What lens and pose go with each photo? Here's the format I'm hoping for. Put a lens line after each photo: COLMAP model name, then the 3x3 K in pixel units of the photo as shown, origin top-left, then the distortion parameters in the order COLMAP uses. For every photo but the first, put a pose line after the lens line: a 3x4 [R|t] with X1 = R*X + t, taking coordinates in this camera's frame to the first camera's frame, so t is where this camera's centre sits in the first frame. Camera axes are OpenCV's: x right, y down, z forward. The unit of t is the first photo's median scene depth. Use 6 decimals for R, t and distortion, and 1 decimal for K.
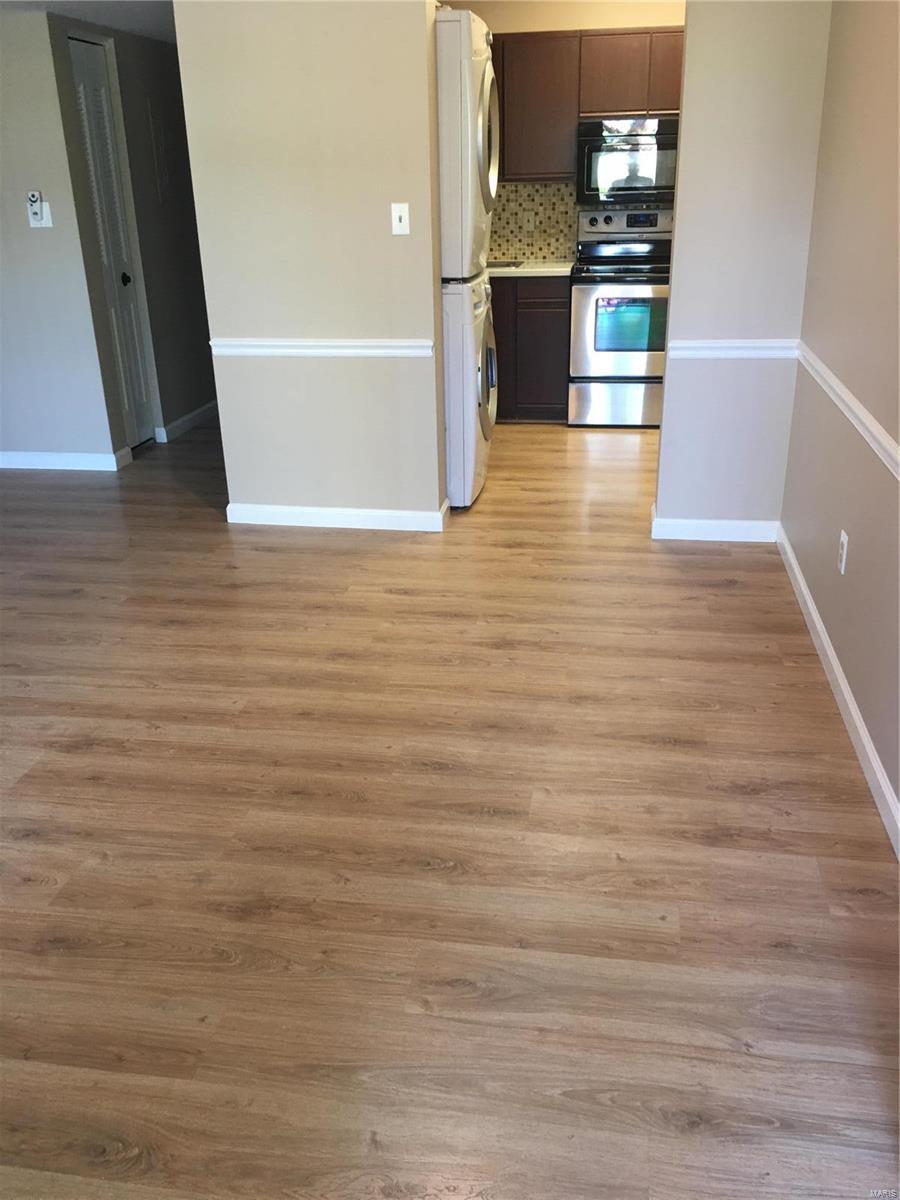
lens RADIAL K [[1021.3, 0, 459.0], [0, 1021.3, 583.4], [0, 0, 1]] dist [0.075834, -0.114449]
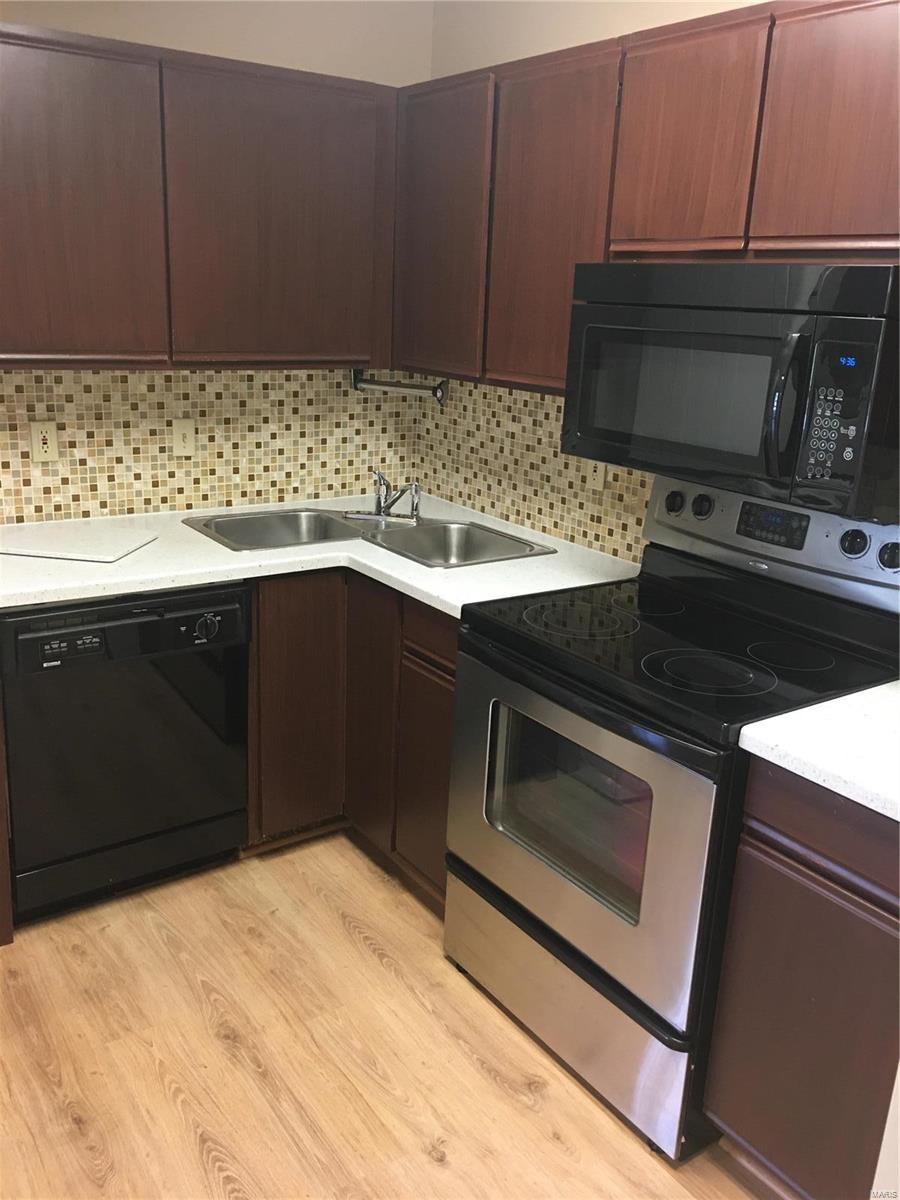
lens RADIAL K [[1016.8, 0, 445.5], [0, 1016.8, 593.1], [0, 0, 1]] dist [0.069850, -0.099818]
pose [[0.699400, 0.253007, -0.668451, 0.705947], [-0.317802, 0.947794, 0.026221, -0.614212], [0.640189, 0.194097, 0.743293, 1.338753]]
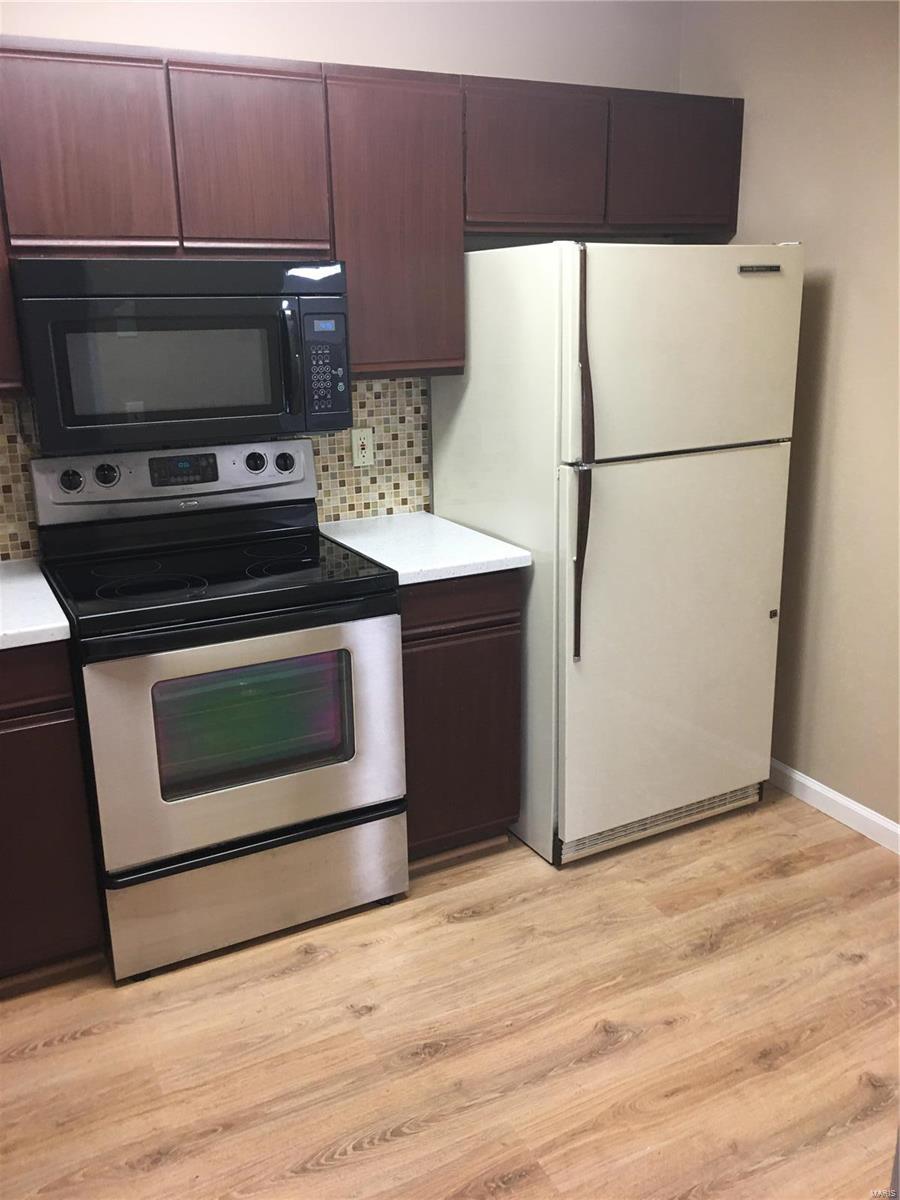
lens RADIAL K [[1021.3, 0, 459.0], [0, 1021.3, 583.4], [0, 0, 1]] dist [0.075834, -0.114449]
pose [[0.801256, -0.151668, 0.578779, 0.009585], [0.217117, 0.975106, -0.045050, -0.521875], [-0.557538, 0.161759, 0.814239, 1.161240]]
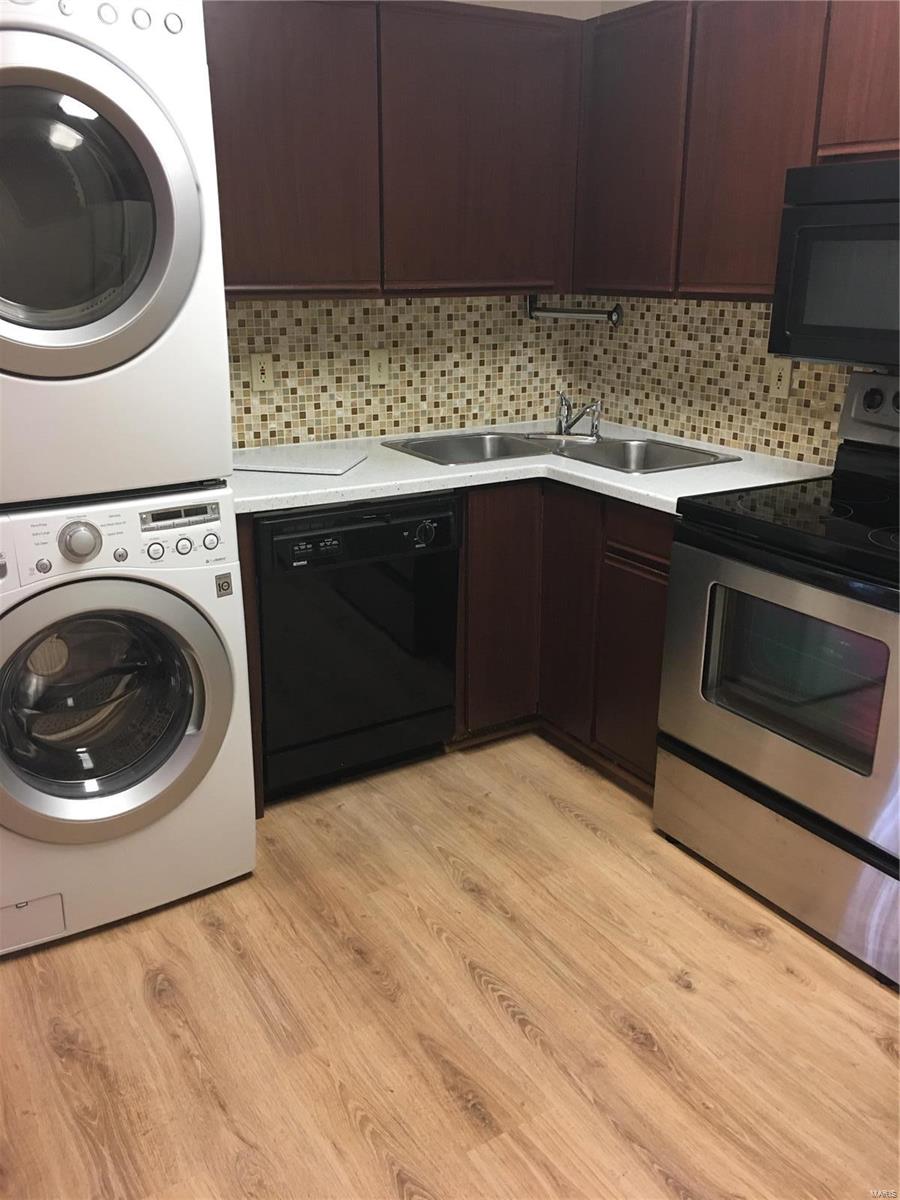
lens RADIAL K [[1016.8, 0, 445.5], [0, 1016.8, 593.1], [0, 0, 1]] dist [0.069850, -0.099818]
pose [[0.653804, 0.259312, -0.710843, 0.689594], [-0.294327, 0.952614, 0.076799, -0.525477], [0.697074, 0.159008, 0.699146, 1.222575]]
